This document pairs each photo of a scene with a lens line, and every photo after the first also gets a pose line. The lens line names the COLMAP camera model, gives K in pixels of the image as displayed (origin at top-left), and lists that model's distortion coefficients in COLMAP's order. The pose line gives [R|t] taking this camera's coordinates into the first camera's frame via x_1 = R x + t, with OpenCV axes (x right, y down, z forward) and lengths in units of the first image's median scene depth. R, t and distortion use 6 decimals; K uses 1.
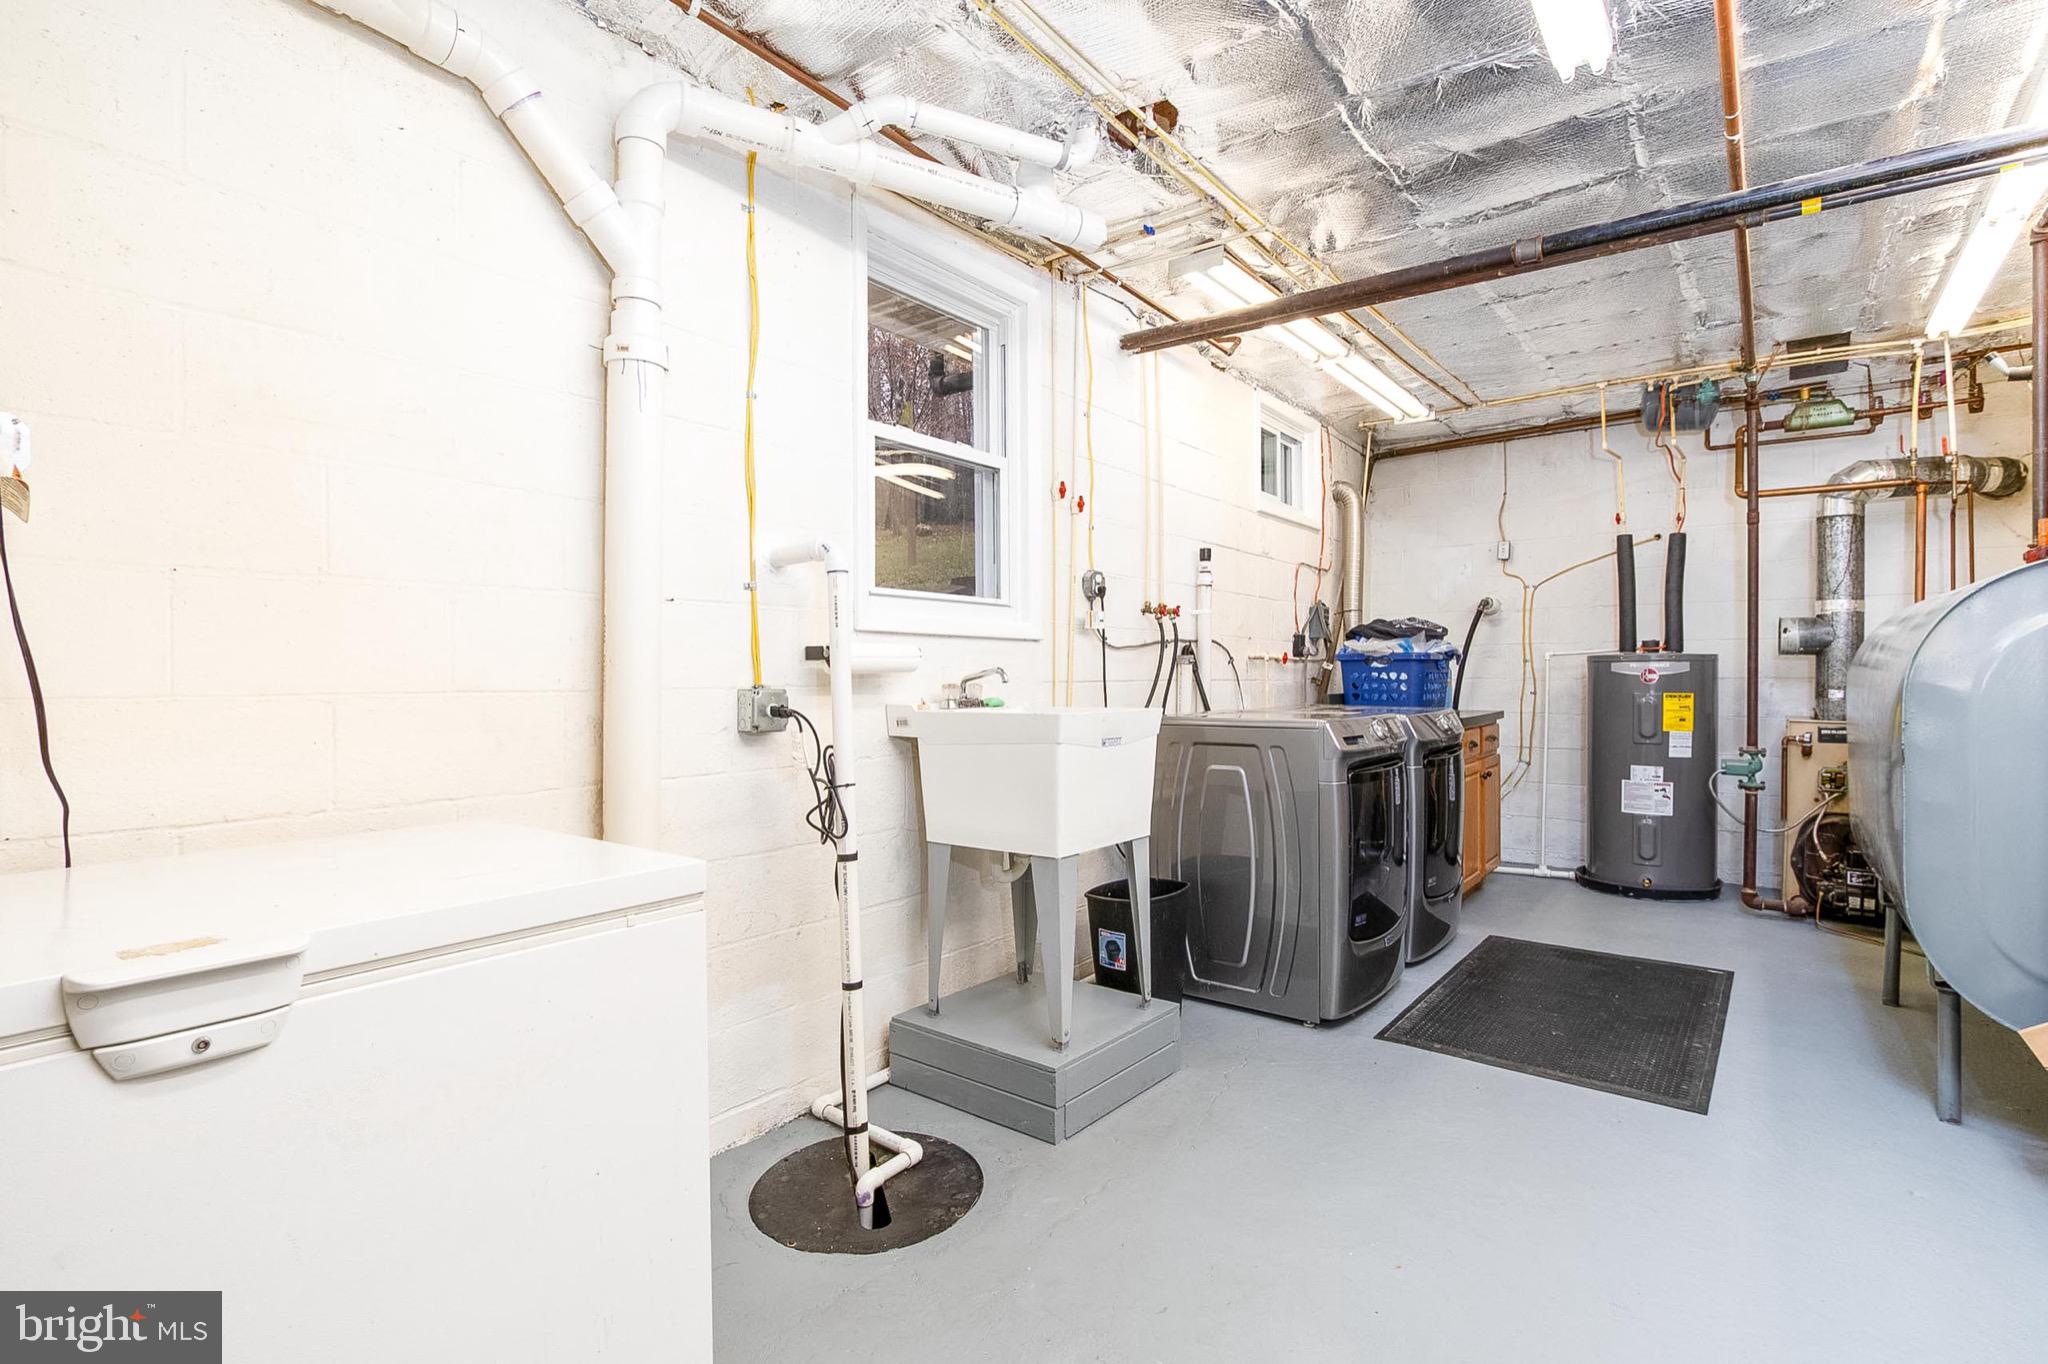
lens RADIAL K [[943.1, 0, 1030.3], [0, 943.1, 685.1], [0, 0, 1]] dist [-0.020413, 0.005186]
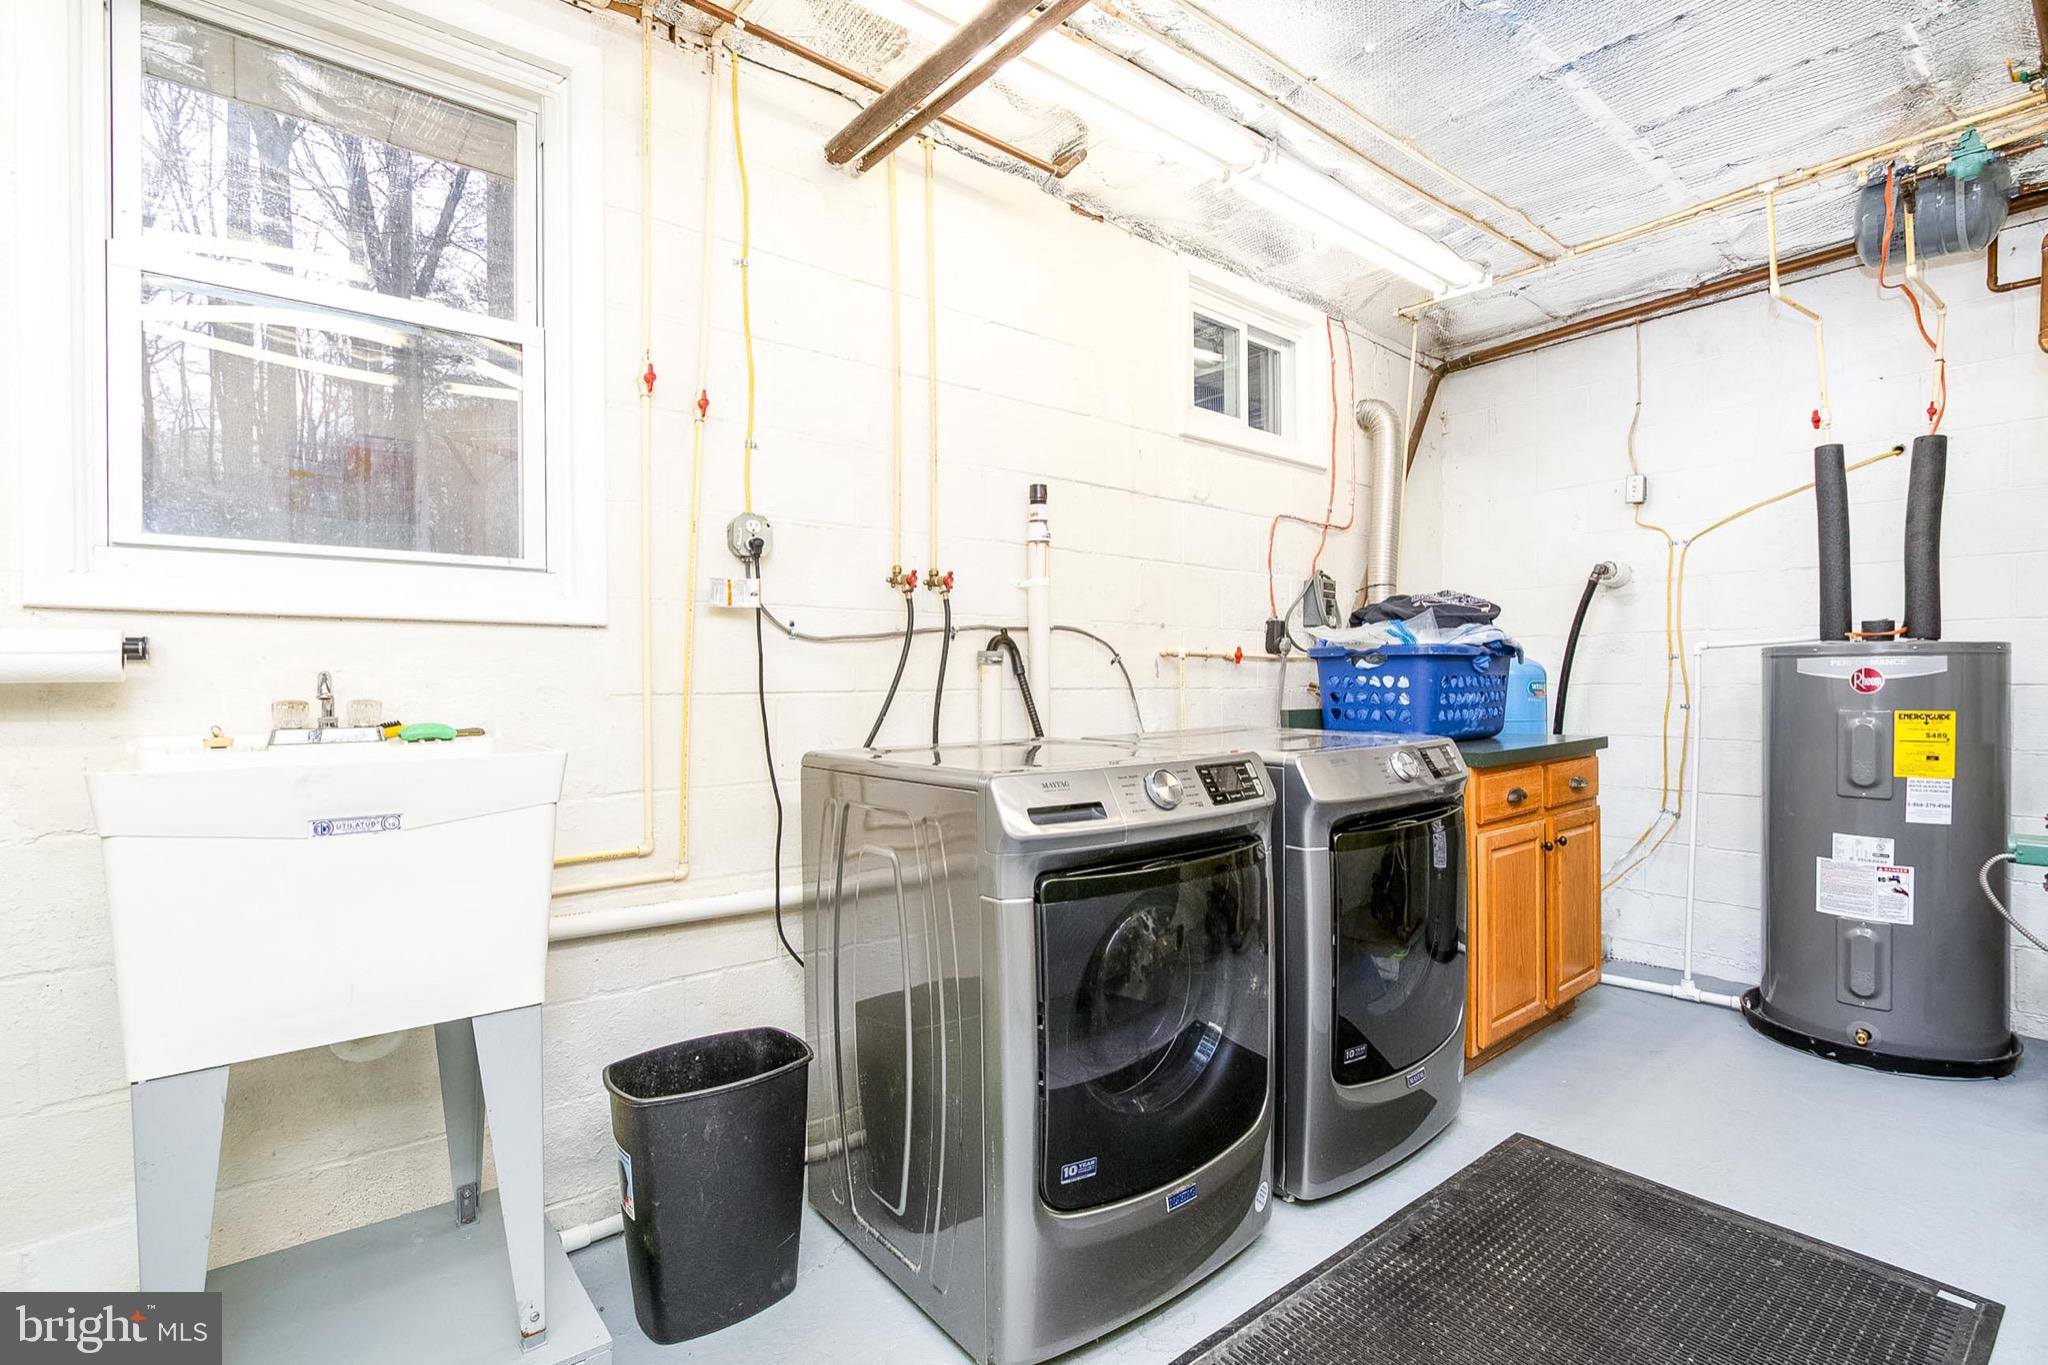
lens RADIAL K [[943.1, 0, 1030.3], [0, 943.1, 685.6], [0, 0, 1]] dist [-0.020413, 0.005186]
pose [[0.976251, -0.000989, -0.216640, 0.278374], [0.000314, 0.999995, -0.003152, -0.005099], [0.216642, 0.003009, 0.976247, 0.322473]]
